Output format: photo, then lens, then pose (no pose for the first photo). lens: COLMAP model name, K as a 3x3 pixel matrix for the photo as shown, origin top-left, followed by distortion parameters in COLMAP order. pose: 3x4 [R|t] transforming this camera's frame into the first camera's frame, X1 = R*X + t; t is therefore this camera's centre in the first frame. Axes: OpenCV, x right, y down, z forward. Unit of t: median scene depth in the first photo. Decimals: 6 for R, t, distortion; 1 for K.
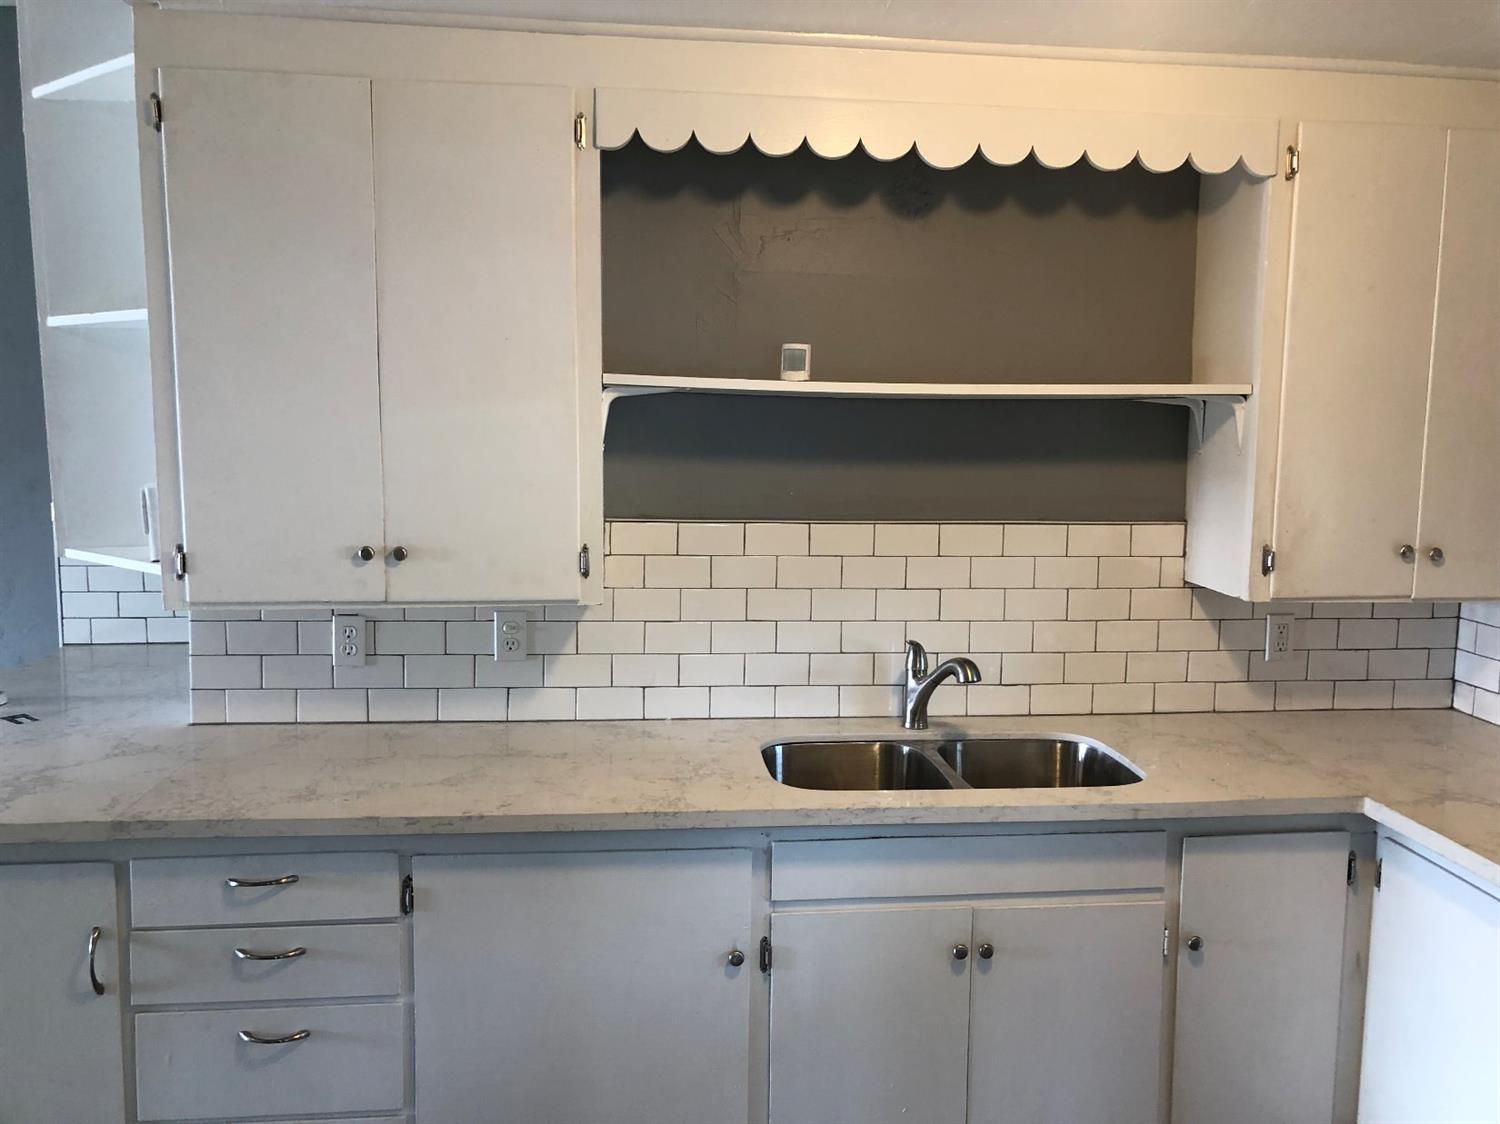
lens RADIAL K [[1186.1, 0, 750.0], [0, 1186.1, 562.0], [0, 0, 1]] dist [0.014192, -0.003367]
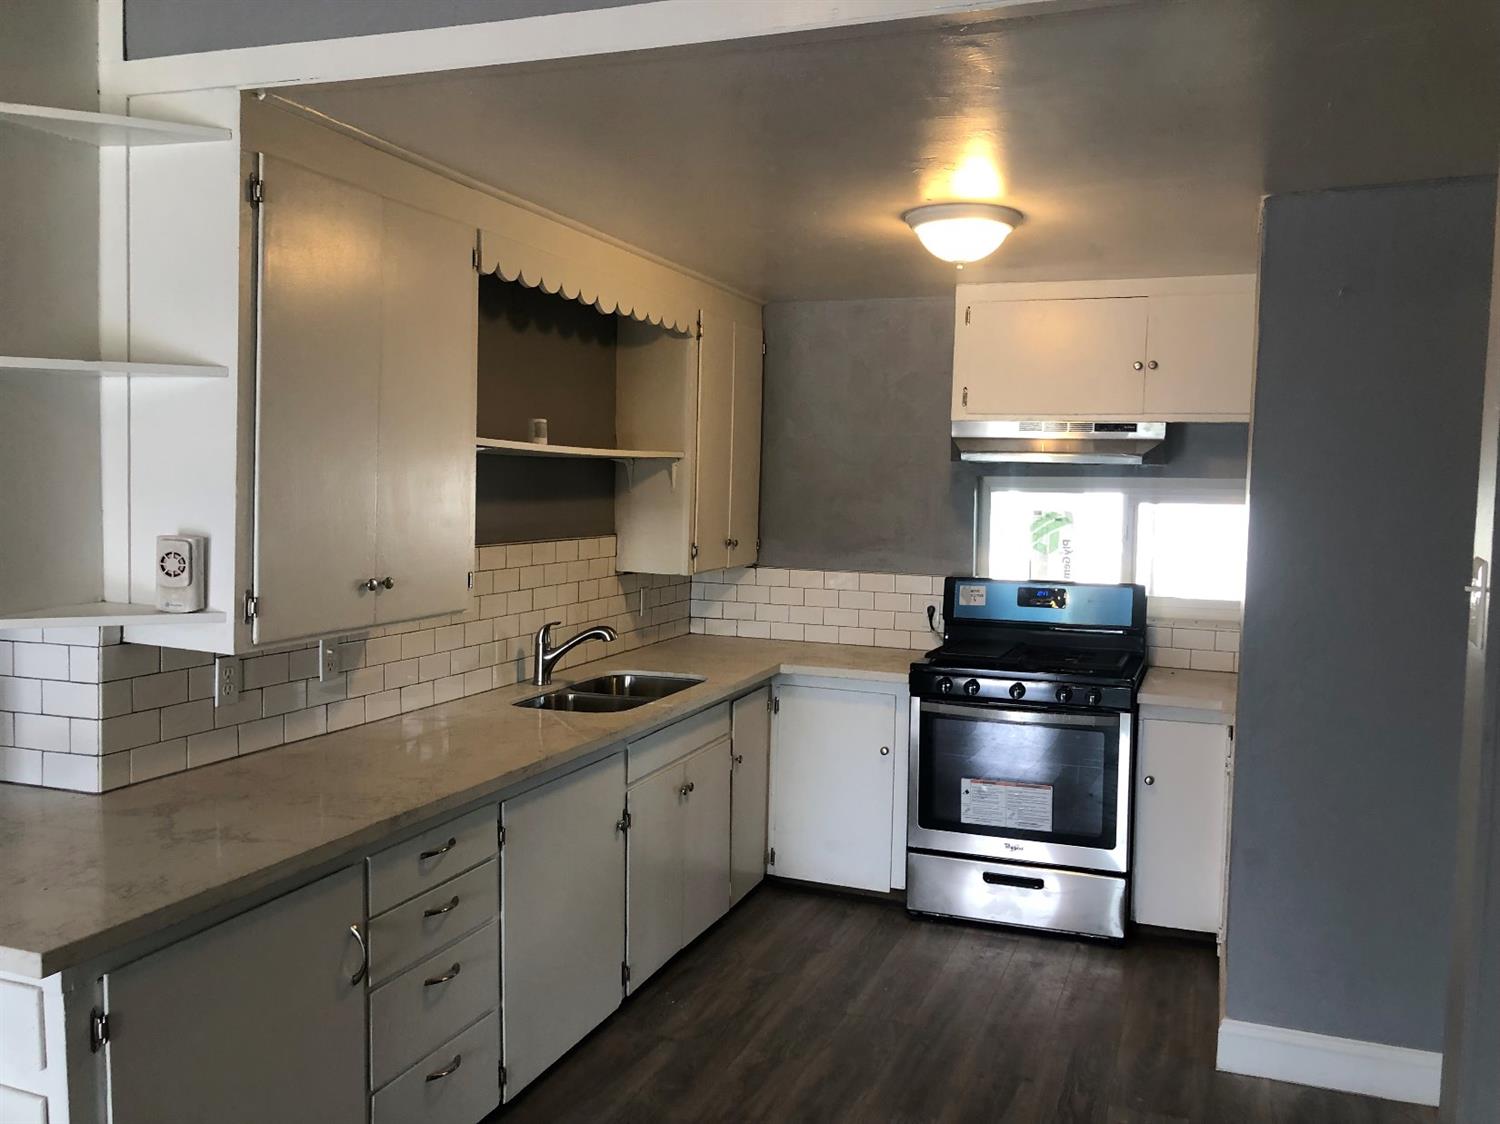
lens RADIAL K [[1186.1, 0, 750.0], [0, 1186.1, 562.0], [0, 0, 1]] dist [0.014192, -0.003367]
pose [[0.473717, -0.065872, 0.878210, -1.124408], [0.096022, 0.995117, 0.022845, -0.019108], [-0.875427, 0.073505, 0.477729, 0.097885]]
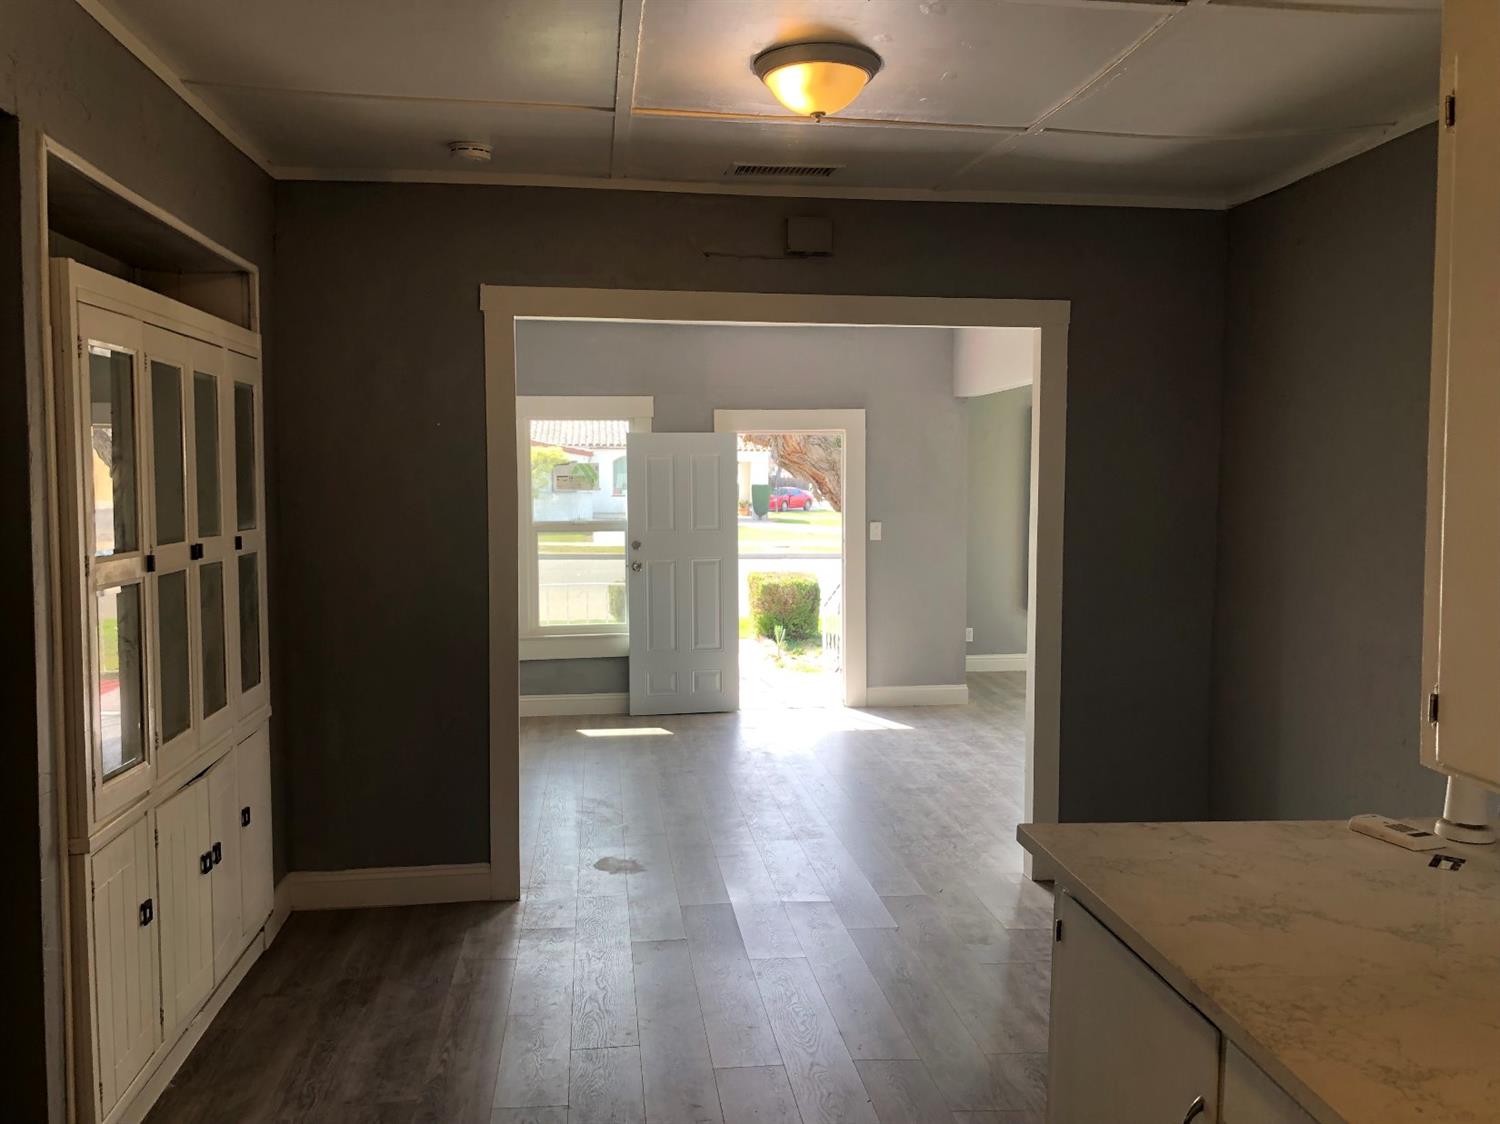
lens RADIAL K [[1186.1, 0, 750.0], [0, 1186.1, 562.0], [0, 0, 1]] dist [0.014192, -0.003367]
pose [[0.014682, 0.057749, -0.998223, 0.234041], [-0.135897, 0.989182, 0.055227, -0.065369], [0.990614, 0.134845, 0.022371, 0.512956]]
